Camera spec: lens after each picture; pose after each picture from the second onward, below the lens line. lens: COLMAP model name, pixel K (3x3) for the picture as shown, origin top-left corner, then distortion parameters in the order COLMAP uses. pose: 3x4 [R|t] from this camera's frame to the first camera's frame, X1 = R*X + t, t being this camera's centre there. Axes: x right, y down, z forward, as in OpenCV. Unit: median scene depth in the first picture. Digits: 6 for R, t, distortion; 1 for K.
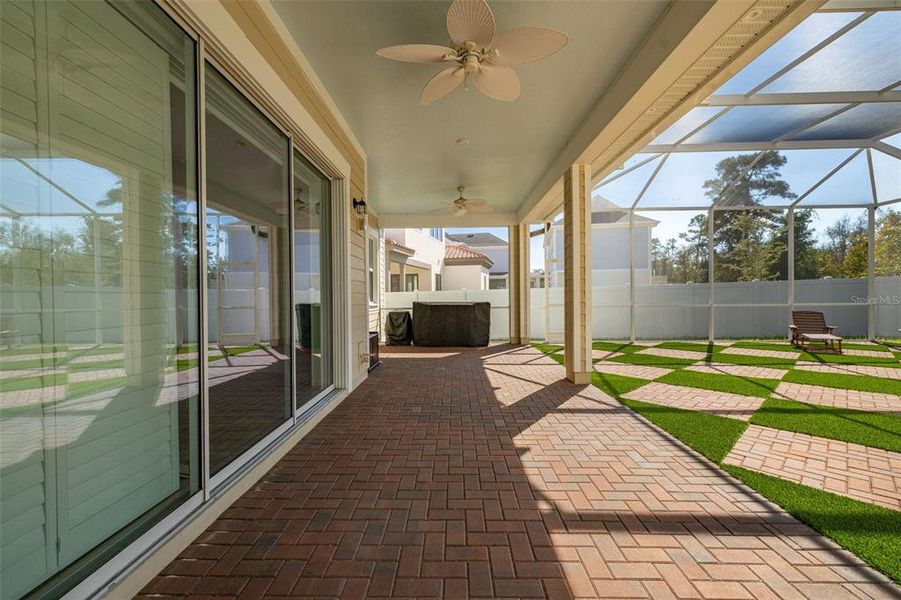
lens RADIAL K [[379.3, 0, 449.7], [0, 379.3, 297.3], [0, 0, 1]] dist [0.000745, 0.000434]
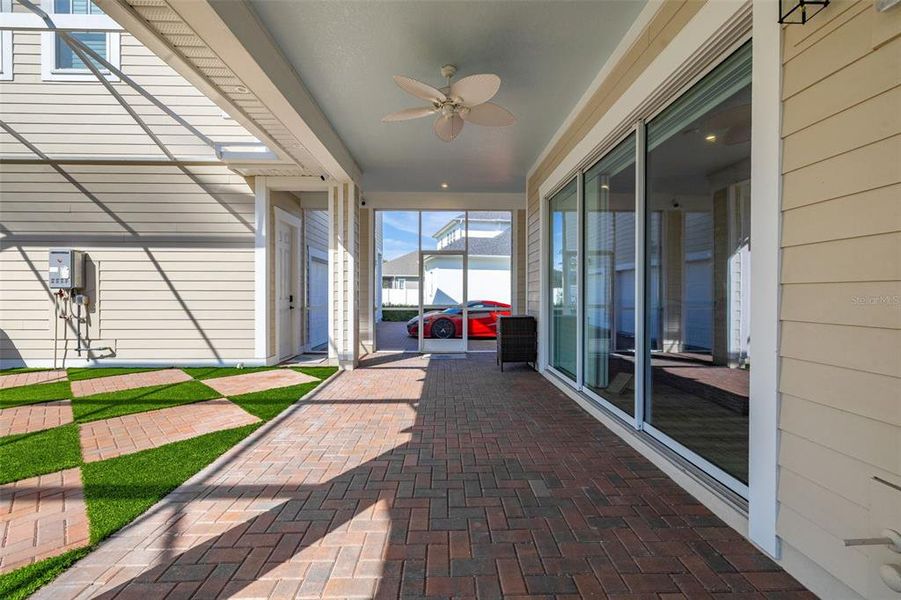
lens RADIAL K [[369.6, 0, 450.5], [0, 369.6, 300.0], [0, 0, 1]] dist [0.002759, 0.000364]
pose [[-0.999649, 0.008829, -0.024978, 0.066362], [0.008663, 0.999940, 0.006763, -0.000254], [0.025036, 0.006544, -0.999665, 1.716578]]
